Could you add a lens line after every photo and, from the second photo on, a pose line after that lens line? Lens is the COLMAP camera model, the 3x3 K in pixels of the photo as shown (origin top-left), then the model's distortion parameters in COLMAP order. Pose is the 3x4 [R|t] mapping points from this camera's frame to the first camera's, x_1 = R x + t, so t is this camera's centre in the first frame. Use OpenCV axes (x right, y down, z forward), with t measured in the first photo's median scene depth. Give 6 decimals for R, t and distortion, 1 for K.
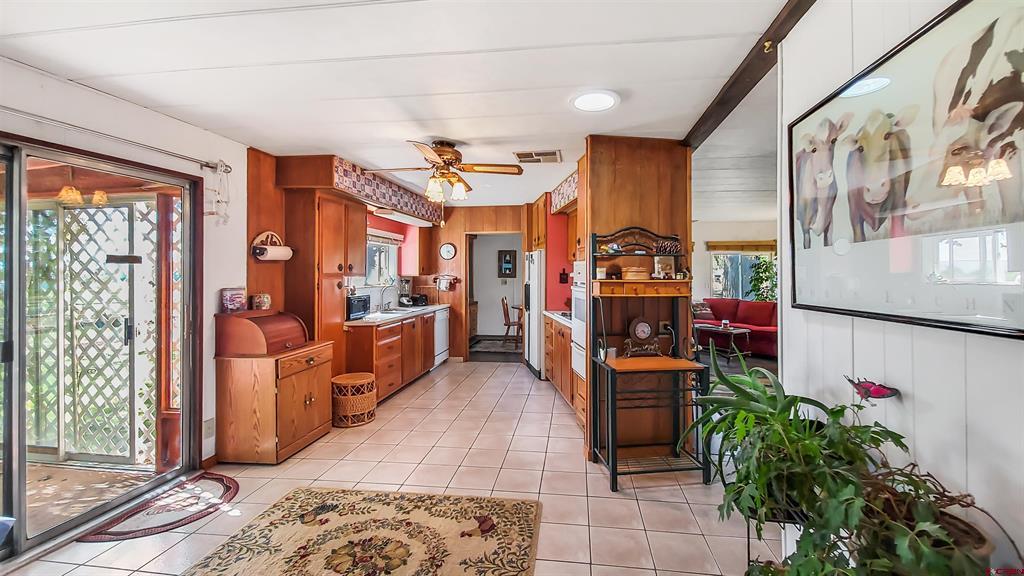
lens RADIAL K [[422.7, 0, 514.3], [0, 422.7, 285.3], [0, 0, 1]] dist [0.039447, -0.017656]
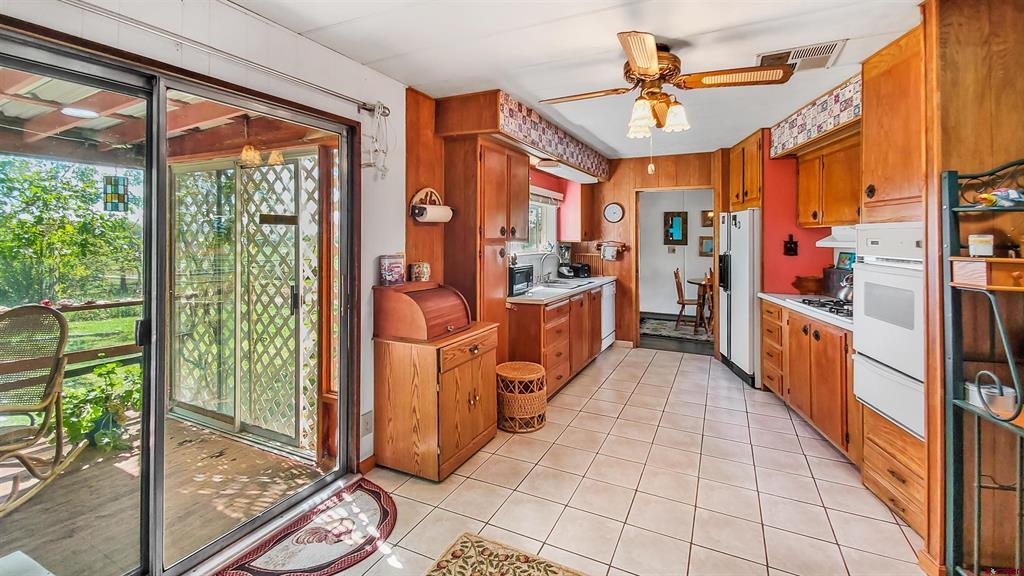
lens RADIAL K [[422.7, 0, 514.3], [0, 422.7, 285.3], [0, 0, 1]] dist [0.039447, -0.017656]
pose [[0.951735, 0.046403, -0.303394, -0.157409], [-0.021117, 0.996063, 0.086102, -0.010413], [0.306195, -0.075540, 0.948967, 0.256208]]
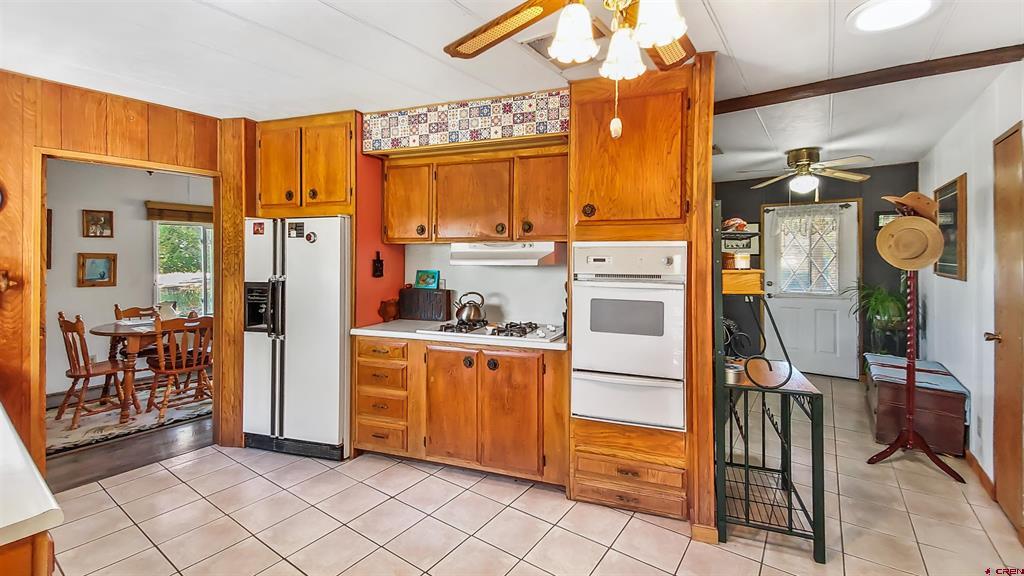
lens RADIAL K [[438.4, 0, 516.6], [0, 438.4, 256.9], [0, 0, 1]] dist [0.001266, 0.000138]
pose [[0.444379, 0.001301, 0.895838, -0.522627], [0.025600, 0.999572, -0.014150, -0.029117], [-0.895473, 0.029221, 0.444156, 0.877273]]
